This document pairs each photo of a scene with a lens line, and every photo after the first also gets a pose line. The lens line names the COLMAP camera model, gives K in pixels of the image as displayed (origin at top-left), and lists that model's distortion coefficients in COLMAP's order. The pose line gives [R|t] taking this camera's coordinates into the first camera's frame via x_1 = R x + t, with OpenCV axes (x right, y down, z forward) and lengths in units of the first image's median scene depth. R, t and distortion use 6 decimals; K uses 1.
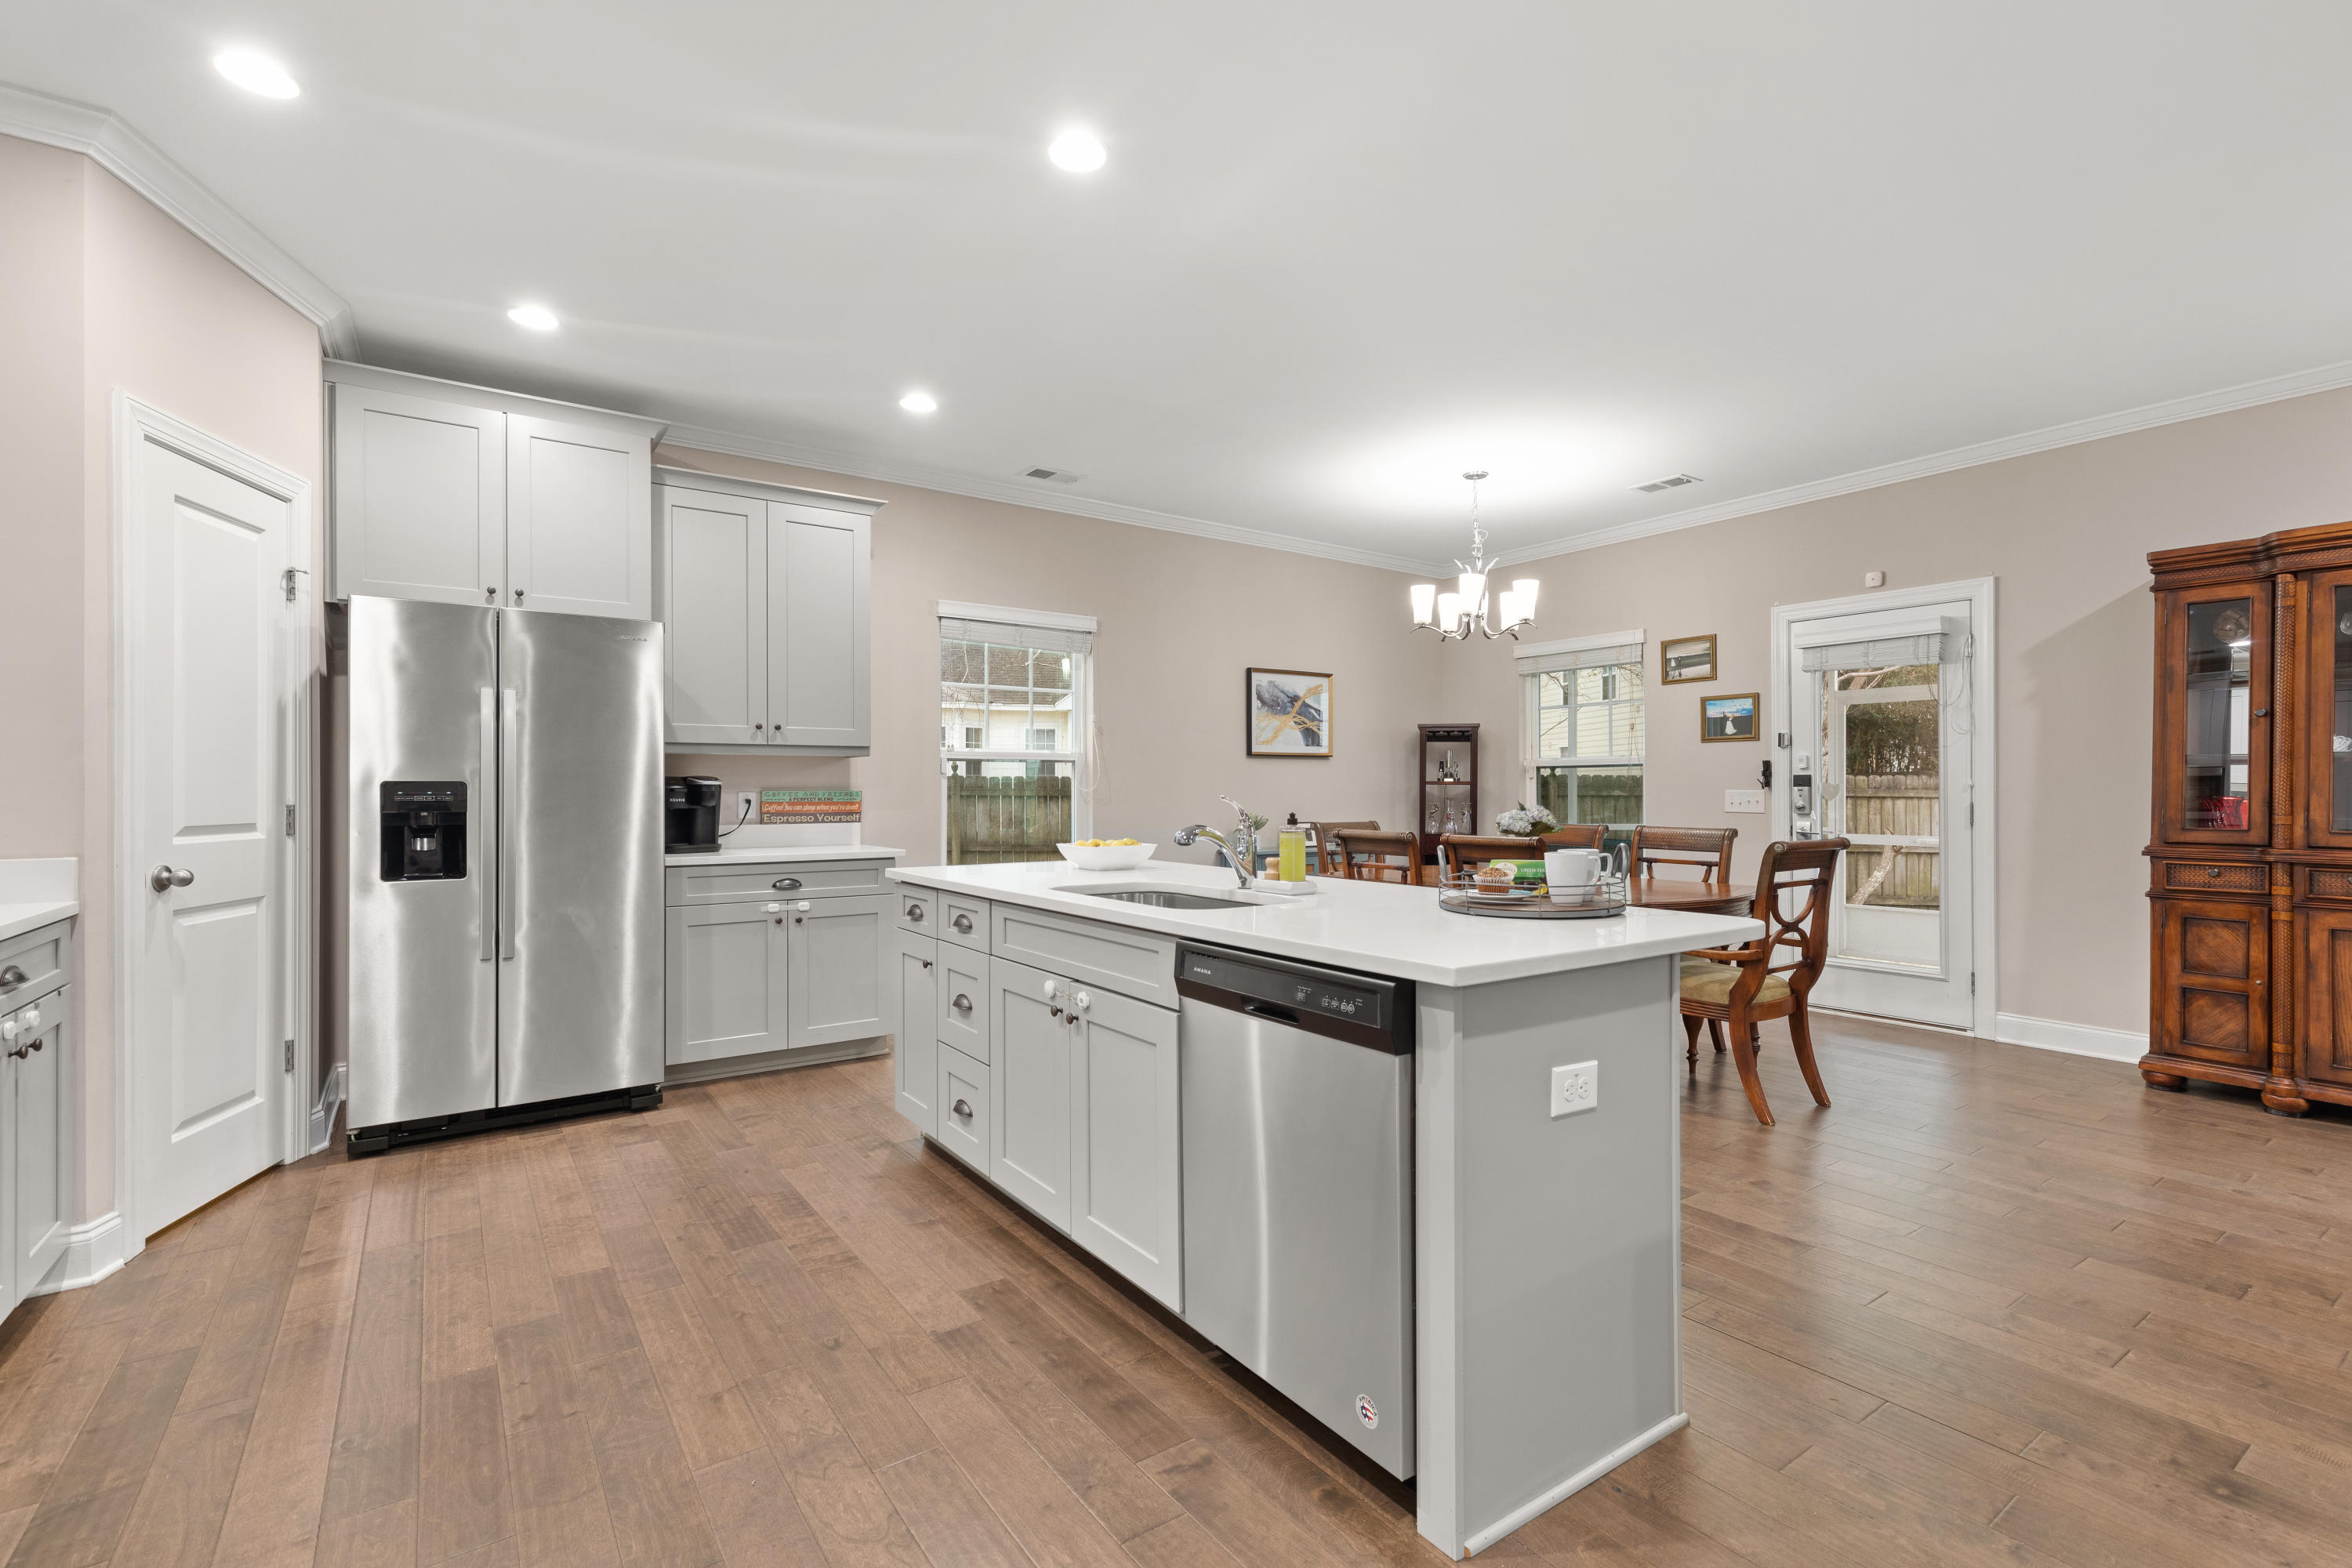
lens RADIAL K [[1057.8, 0, 1194.5], [0, 1057.8, 780.5], [0, 0, 1]] dist [0.004992, -0.000195]
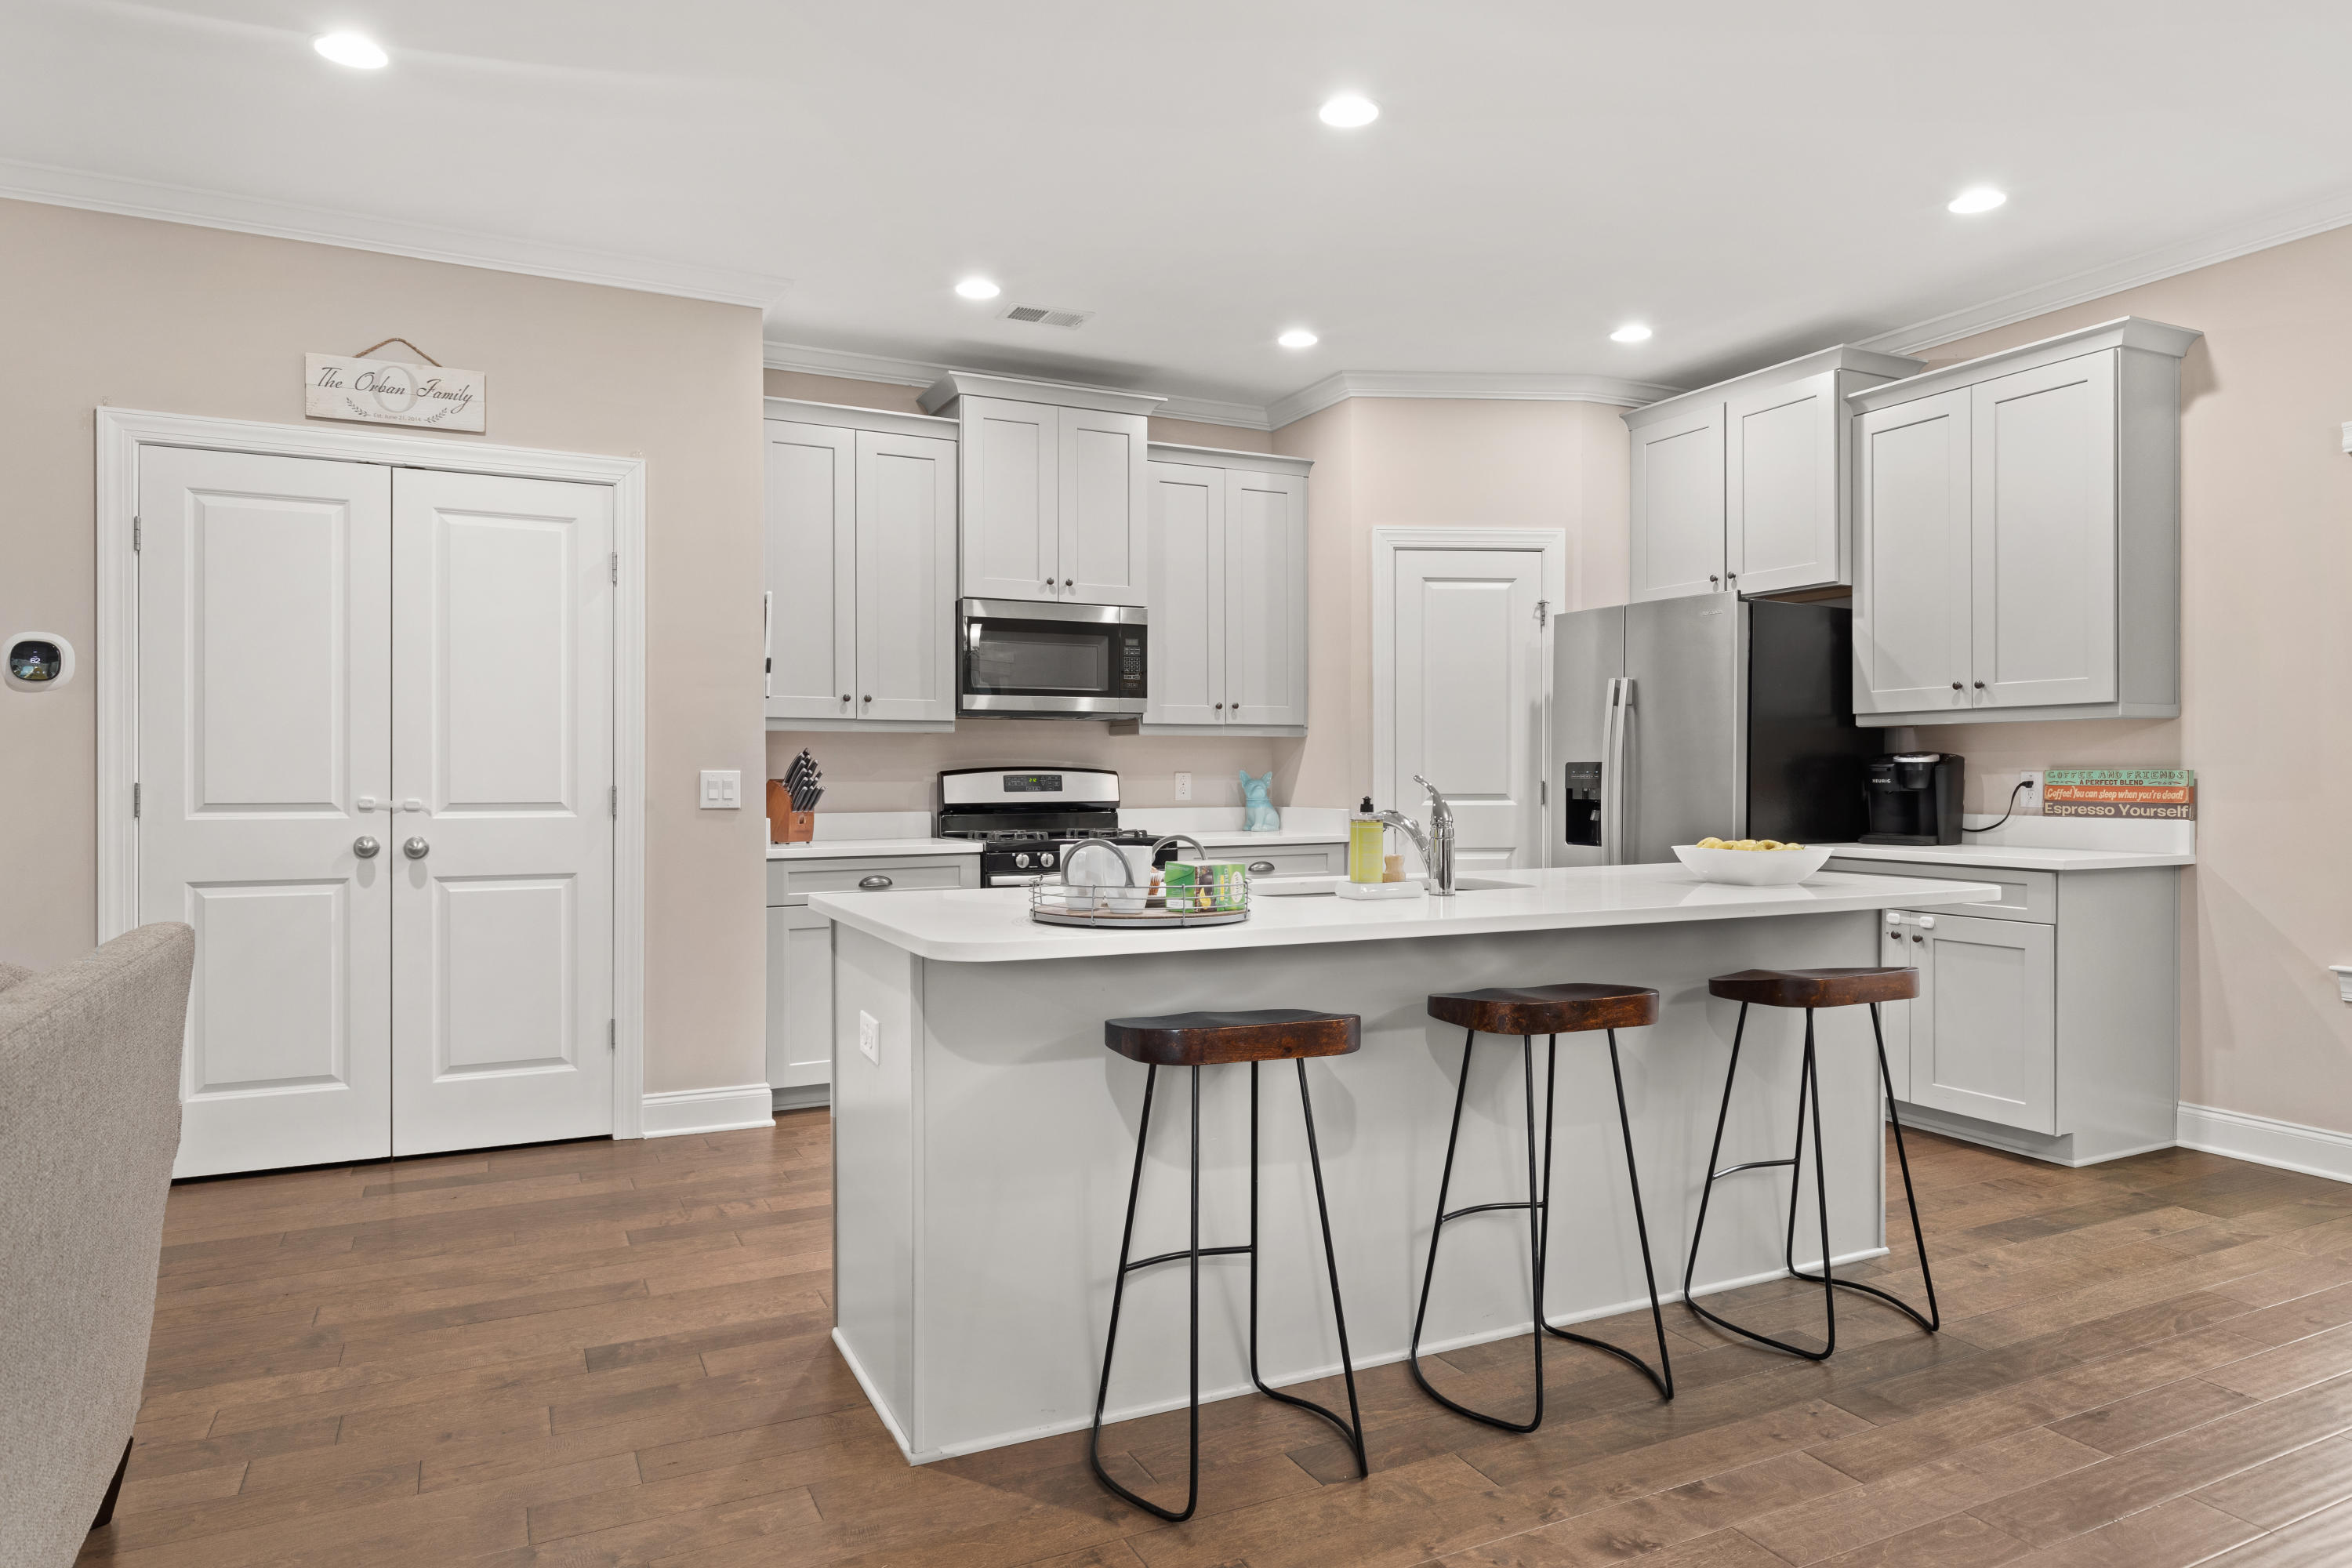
lens RADIAL K [[1419.9, 0, 1180.2], [0, 1419.9, 783.1], [0, 0, 1]] dist [-0.003762, 0.001579]
pose [[-0.163523, 0.008371, -0.986504, 0.633382], [0.010575, 0.999921, 0.006732, 0.005947], [0.986483, -0.009332, -0.163598, 0.559994]]
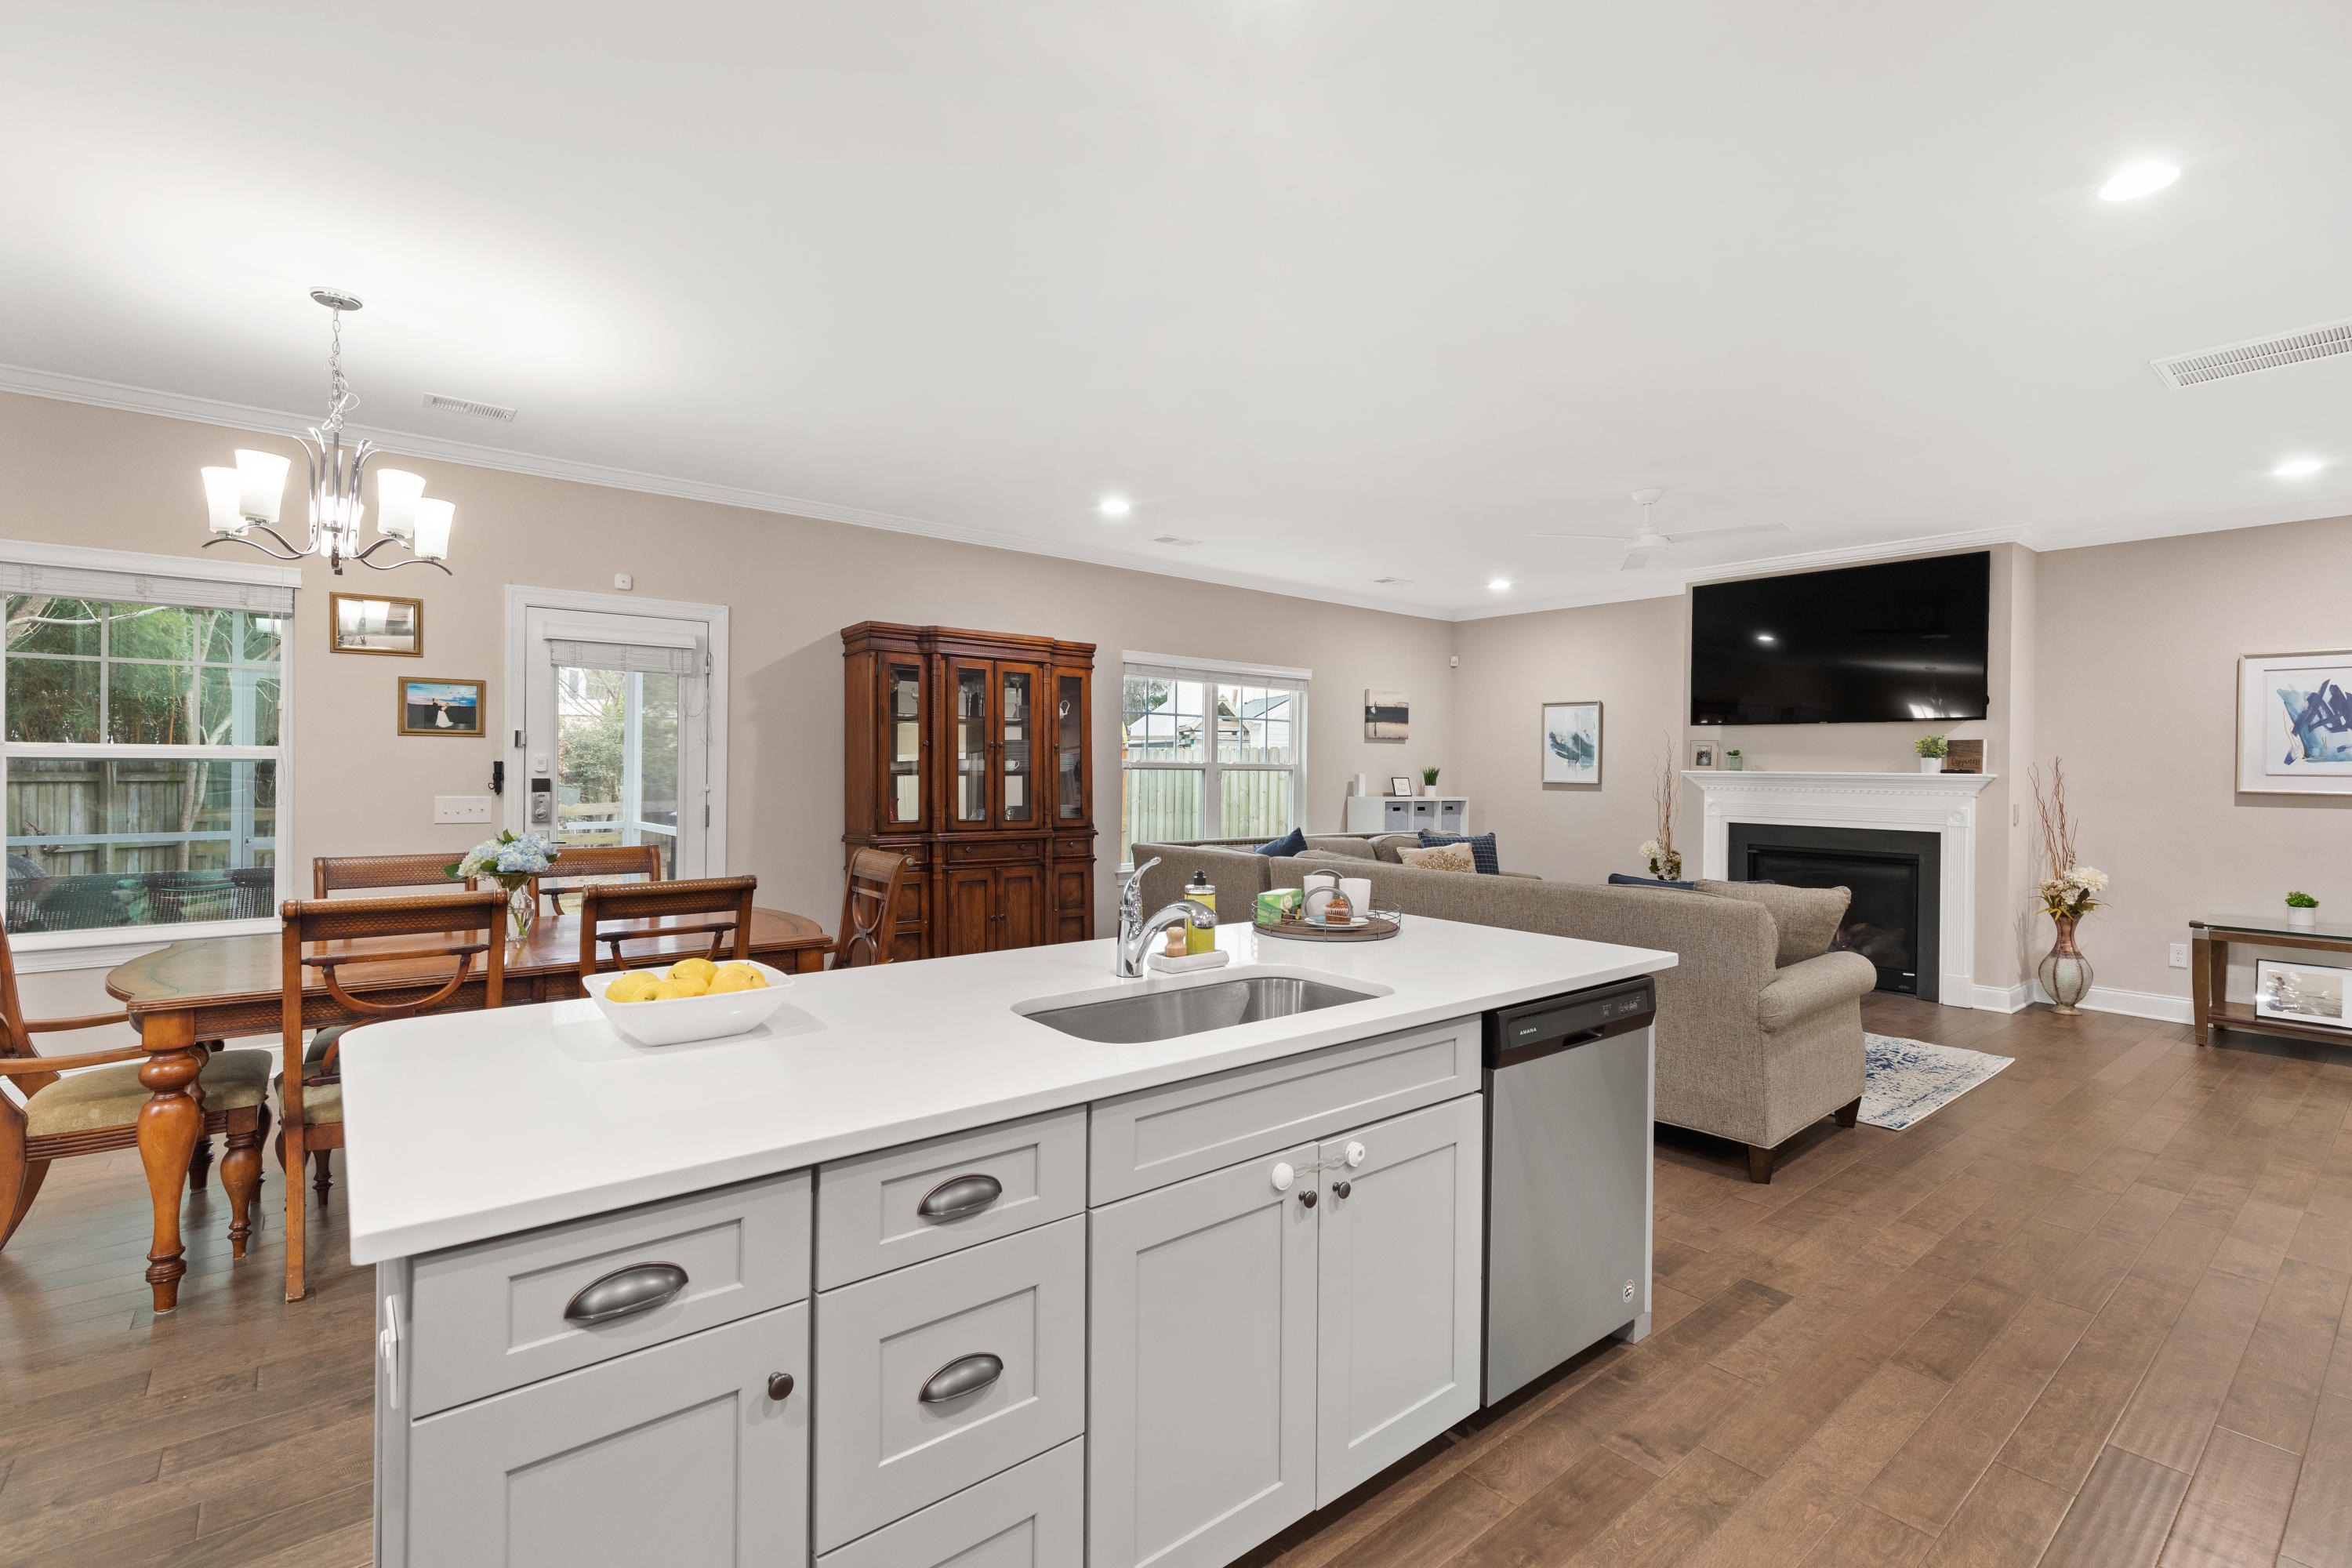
lens RADIAL K [[1057.8, 0, 1185.4], [0, 1057.8, 765.3], [0, 0, 1]] dist [0.004992, -0.000195]
pose [[-0.065325, 0.001891, 0.997862, -0.408844], [-0.019642, 0.999802, -0.003181, -0.027645], [-0.997671, -0.019808, -0.065275, 0.577997]]
